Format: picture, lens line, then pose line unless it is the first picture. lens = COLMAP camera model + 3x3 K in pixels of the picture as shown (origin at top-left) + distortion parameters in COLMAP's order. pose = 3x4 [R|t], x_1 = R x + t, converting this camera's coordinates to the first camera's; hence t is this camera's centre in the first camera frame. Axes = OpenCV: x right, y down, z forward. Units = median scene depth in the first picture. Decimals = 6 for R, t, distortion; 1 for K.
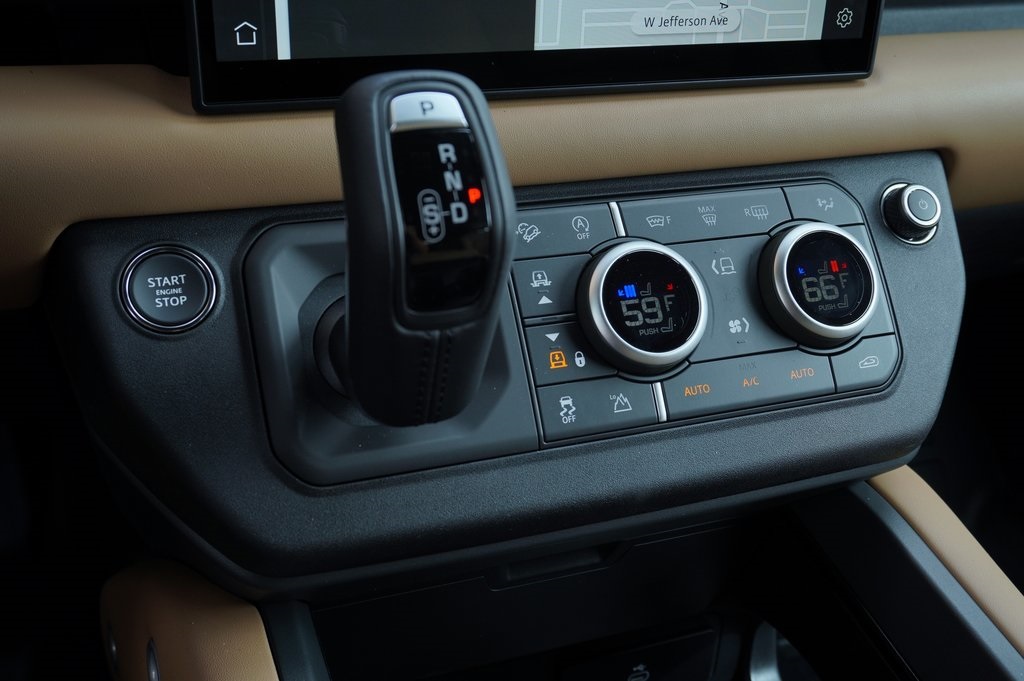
lens RADIAL K [[1119.6, 0, 510.6], [0, 1119.6, 343.0], [0, 0, 1]] dist [0.002995, 0.000000]
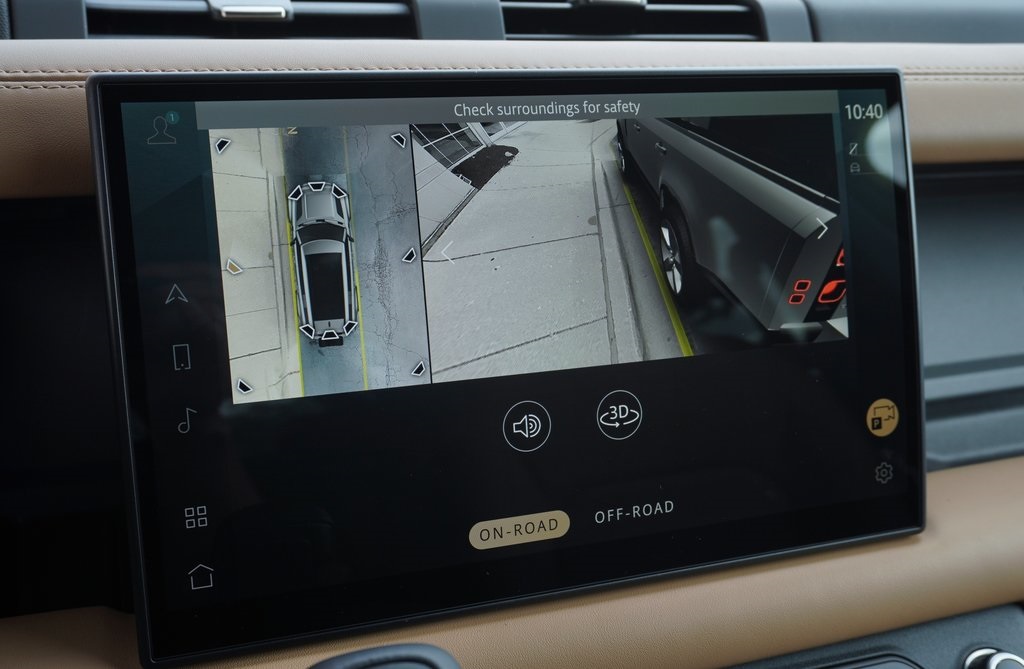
lens RADIAL K [[1129.8, 0, 509.7], [0, 1129.8, 341.6], [0, 0, 1]] dist [0.000522, 0.000000]
pose [[0.995924, -0.080139, -0.041379, 0.051079], [0.064113, 0.951737, -0.300143, -0.151878], [0.063435, 0.296267, 0.952996, 0.100883]]
